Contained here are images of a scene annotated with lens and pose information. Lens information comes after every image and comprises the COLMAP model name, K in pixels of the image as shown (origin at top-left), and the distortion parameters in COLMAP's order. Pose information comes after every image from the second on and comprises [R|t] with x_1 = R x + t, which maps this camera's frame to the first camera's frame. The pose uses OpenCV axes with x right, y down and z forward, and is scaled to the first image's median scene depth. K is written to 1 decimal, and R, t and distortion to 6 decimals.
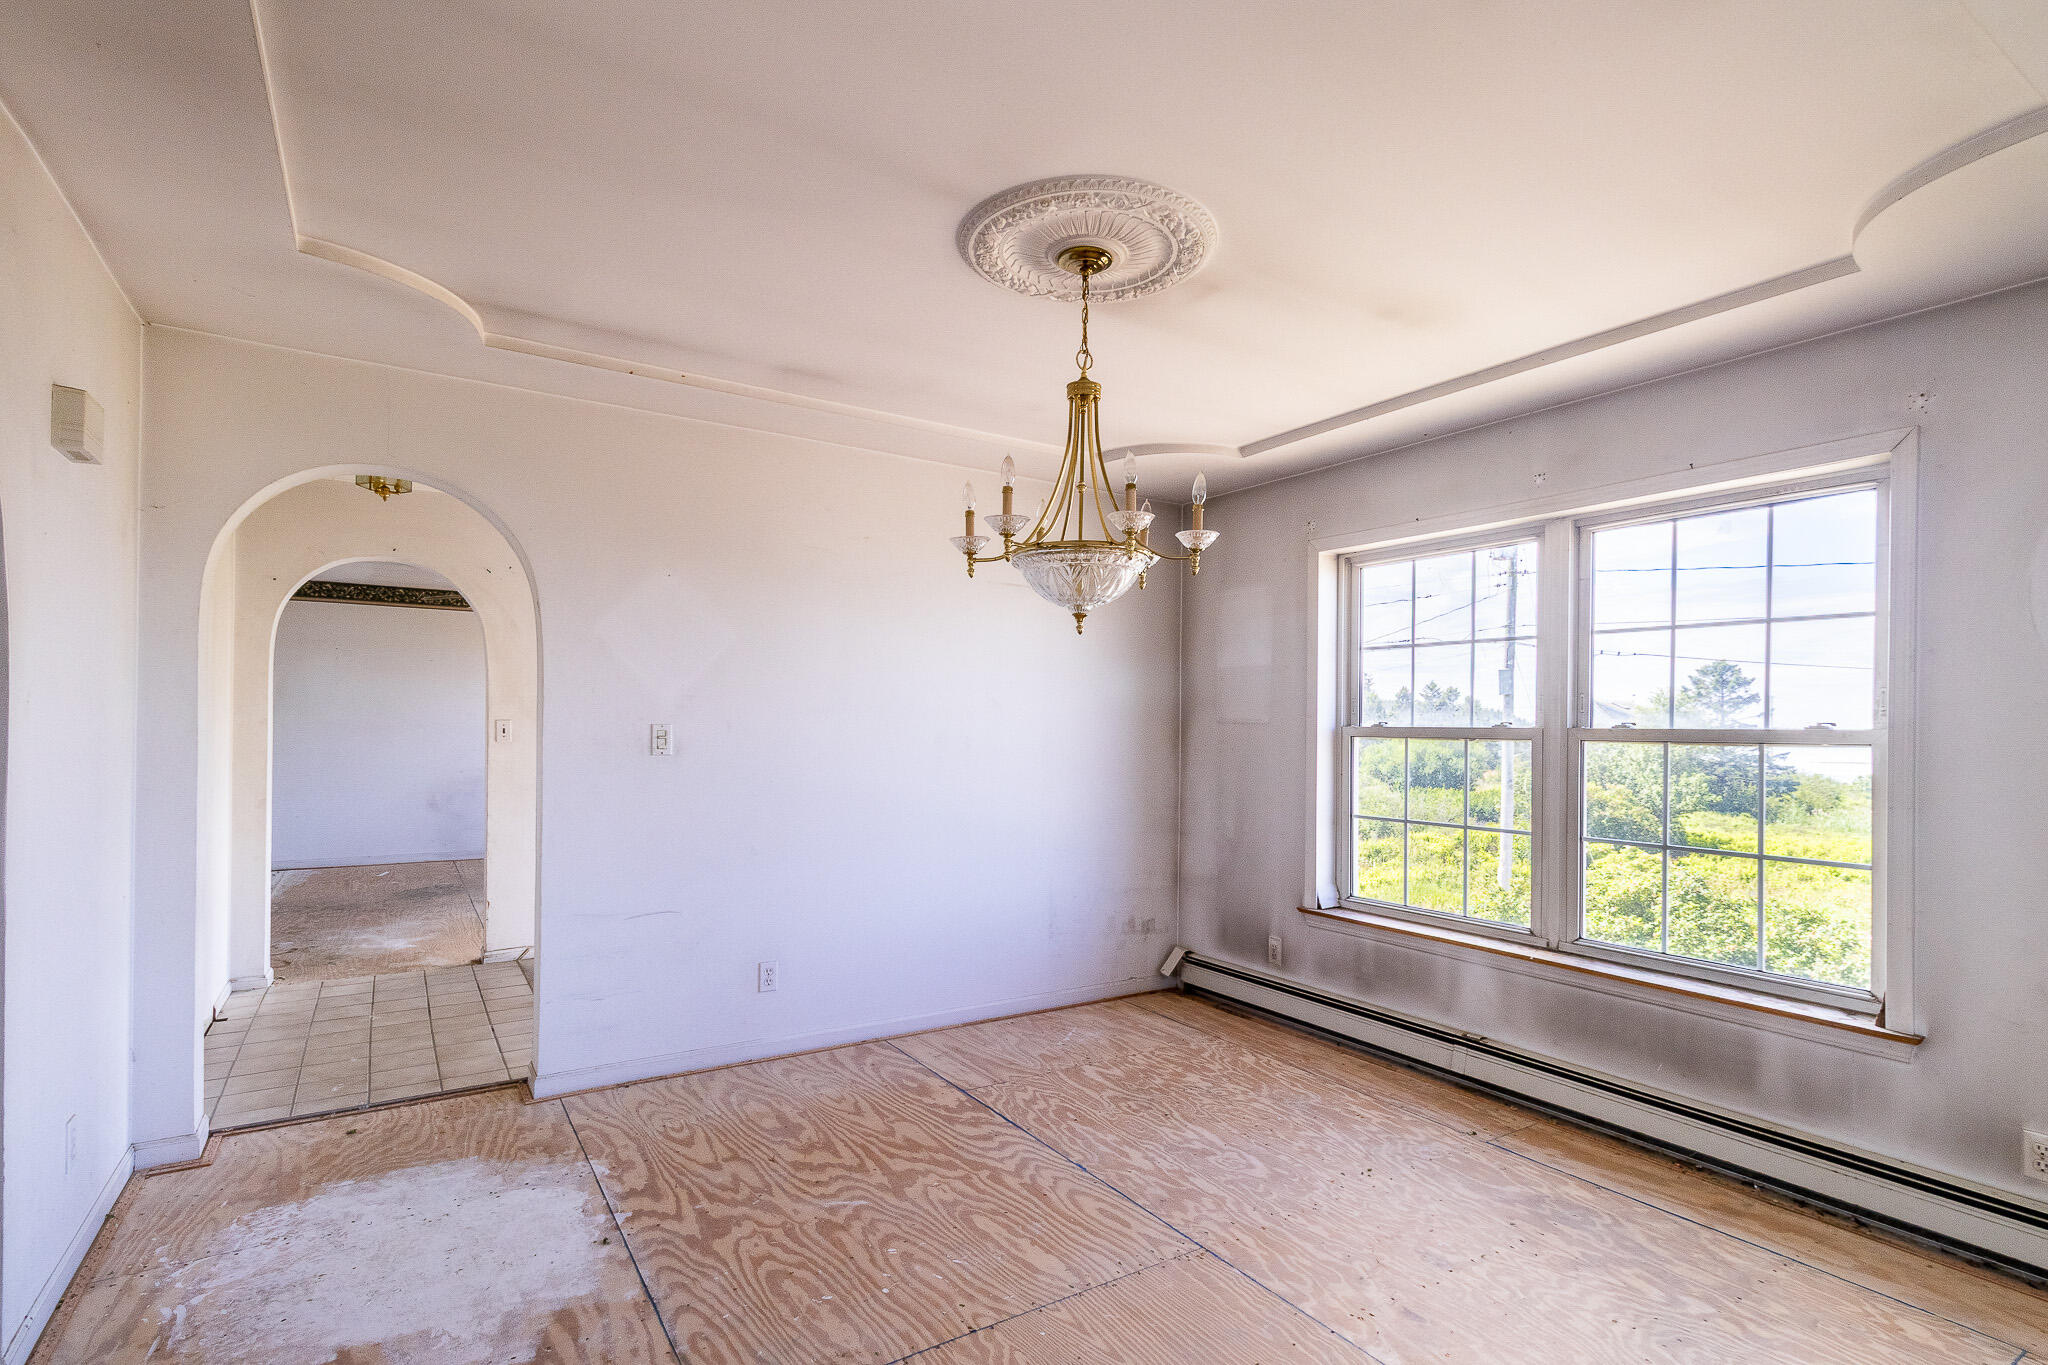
lens RADIAL K [[960.0, 0, 1007.3], [0, 960.0, 732.2], [0, 0, 1]] dist [0.004198, 0.001459]
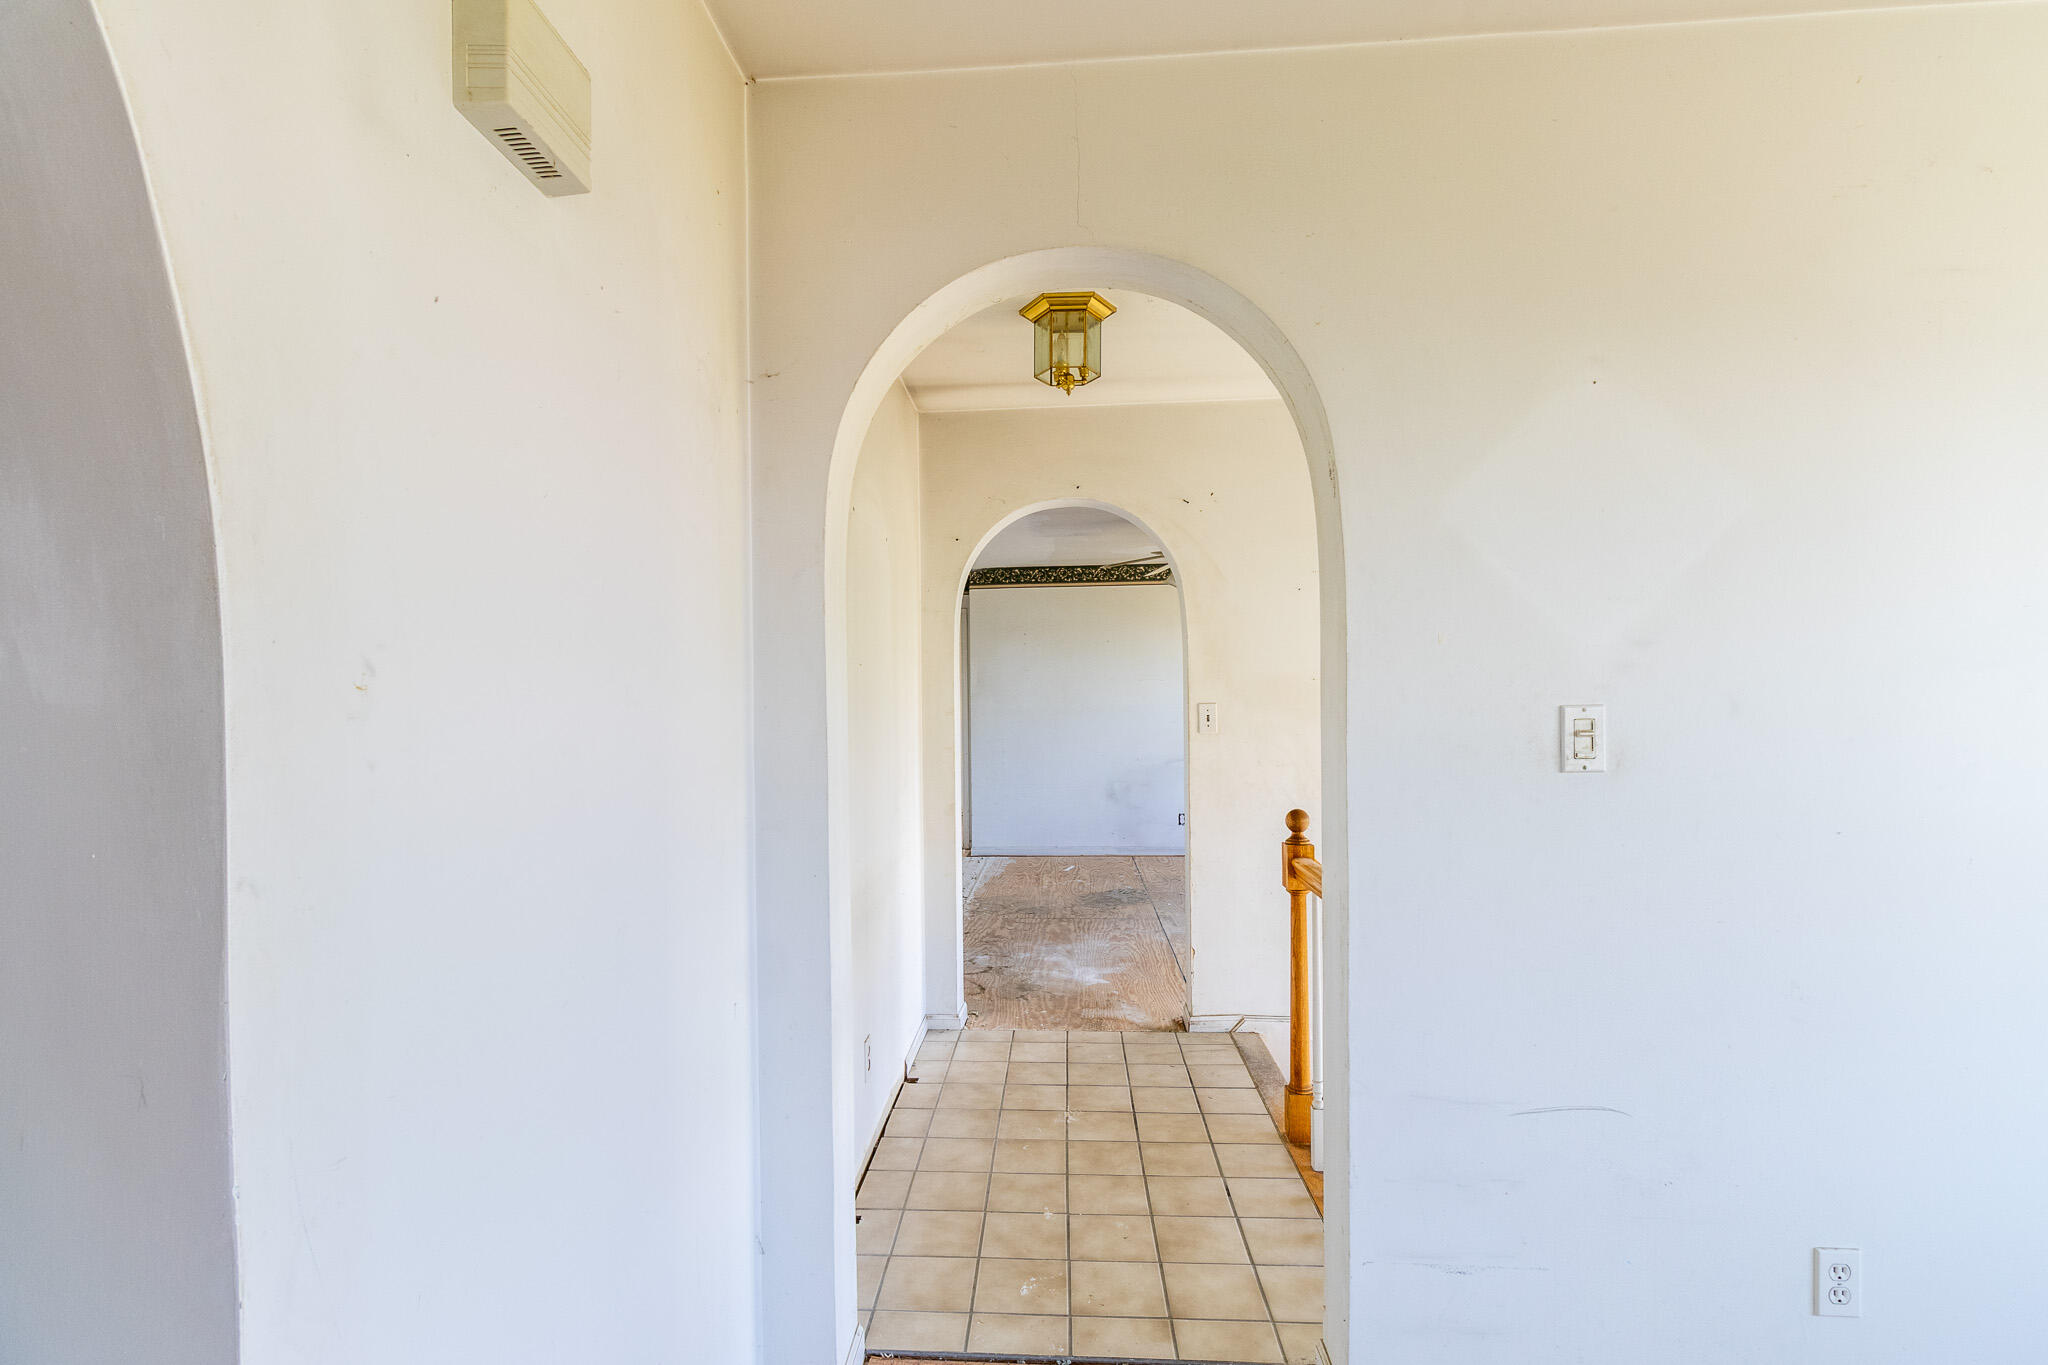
lens RADIAL K [[950.0, 0, 1031.5], [0, 950.0, 695.6], [0, 0, 1]] dist [-0.001461, 0.000409]
pose [[0.820793, -0.027603, -0.570559, -0.232839], [0.019138, 0.999600, -0.020828, -0.006460], [0.570905, 0.006176, 0.820993, 0.347105]]
